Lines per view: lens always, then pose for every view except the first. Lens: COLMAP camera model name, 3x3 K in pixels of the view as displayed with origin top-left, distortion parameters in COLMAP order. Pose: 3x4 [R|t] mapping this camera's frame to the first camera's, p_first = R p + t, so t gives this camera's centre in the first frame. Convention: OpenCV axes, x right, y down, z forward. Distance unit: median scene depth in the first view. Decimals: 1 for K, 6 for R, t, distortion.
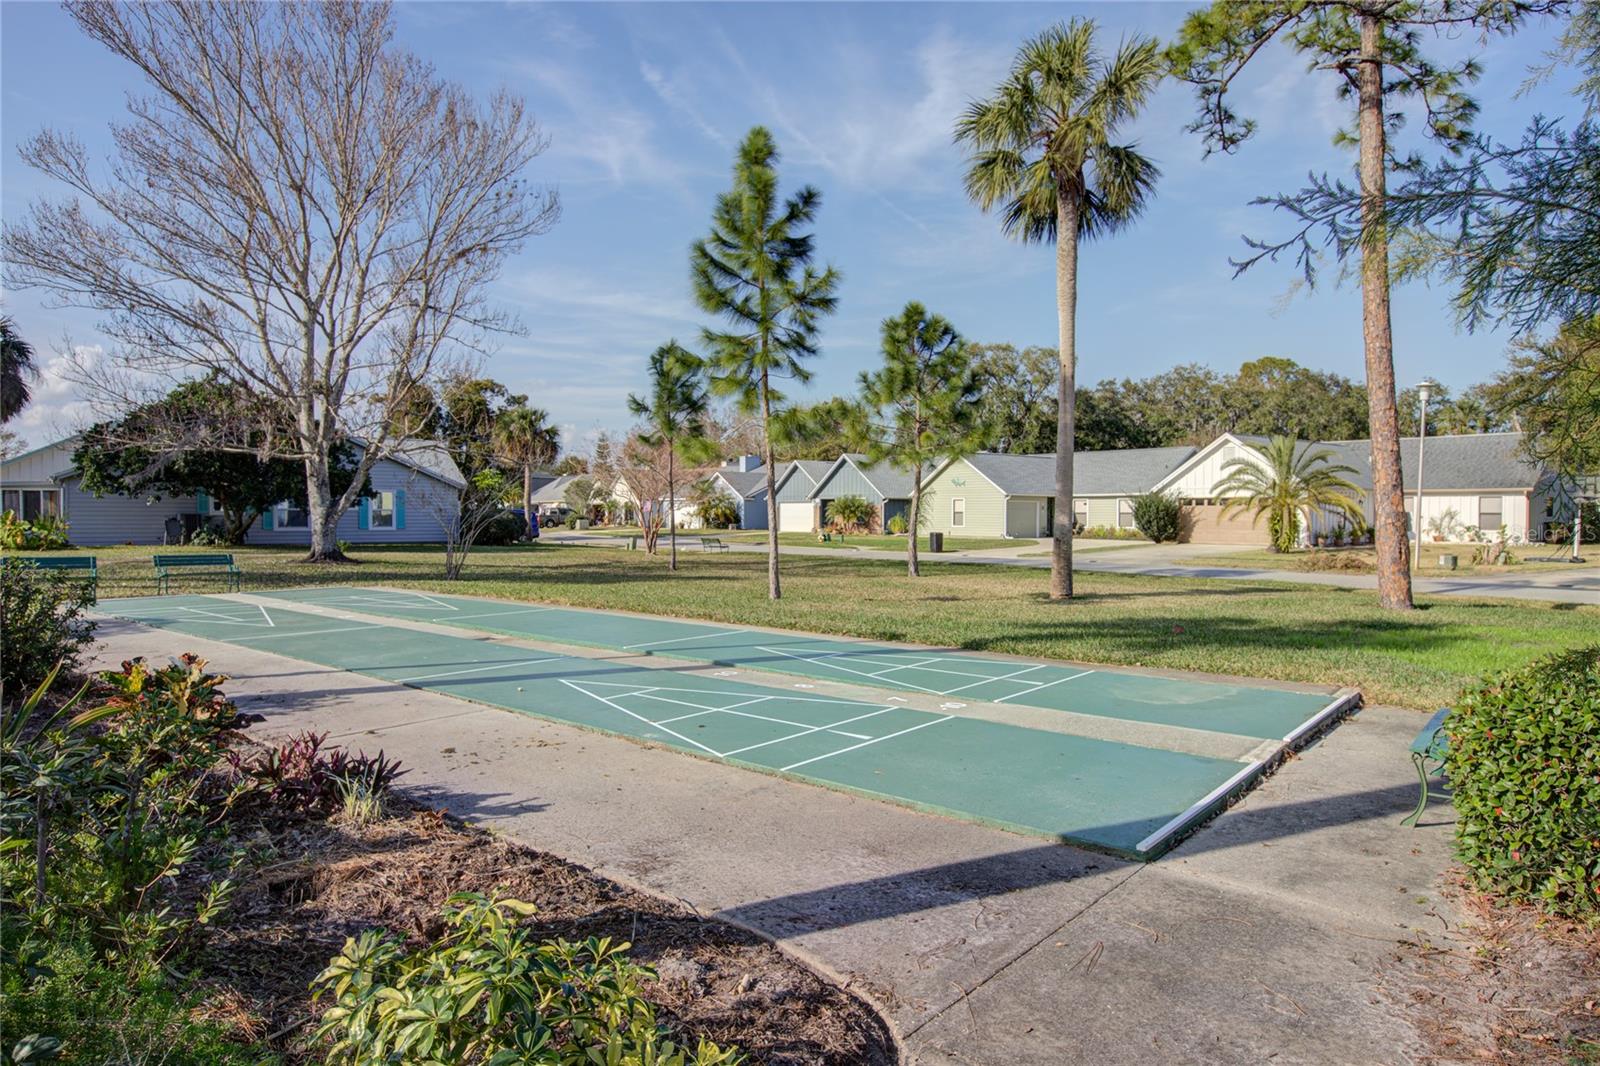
lens RADIAL K [[1027.3, 0, 798.6], [0, 1027.3, 503.3], [0, 0, 1]] dist [-0.001878, -0.000421]
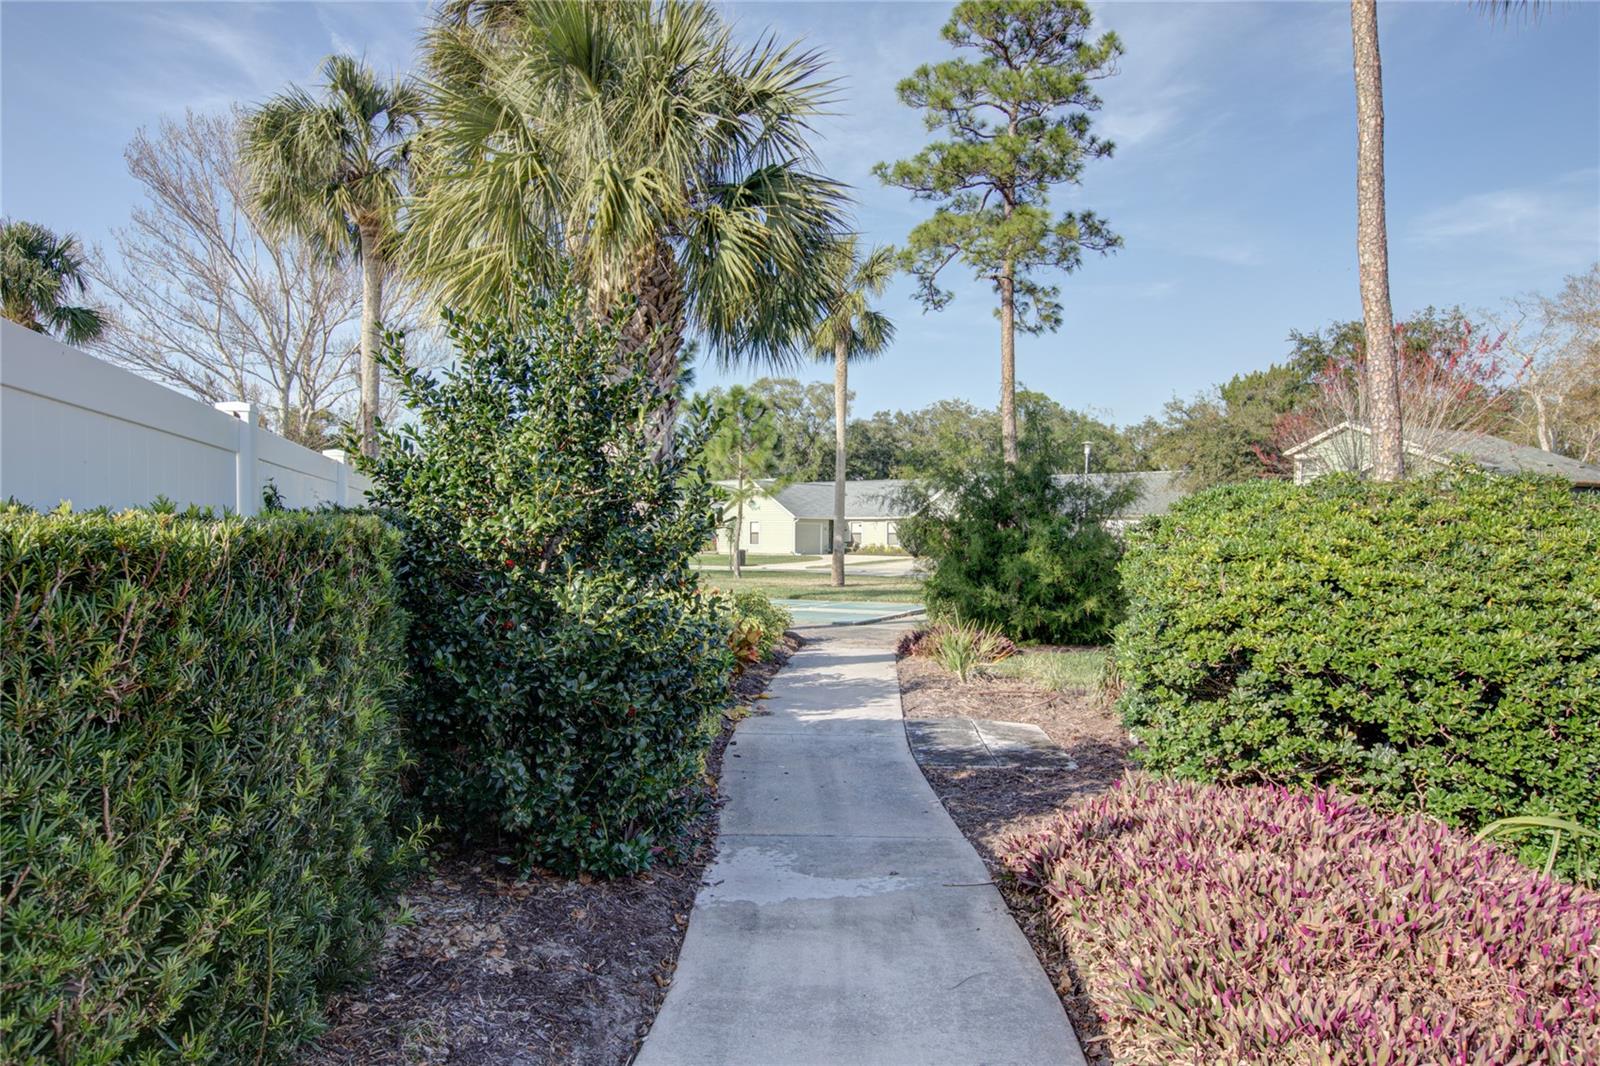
lens RADIAL K [[1027.3, 0, 798.6], [0, 1027.3, 503.3], [0, 0, 1]] dist [-0.001878, -0.000421]
pose [[0.978400, 0.006080, 0.206630, -0.041249], [-0.002064, 0.999805, -0.019647, -0.001966], [-0.206709, 0.018796, 0.978222, -0.170650]]
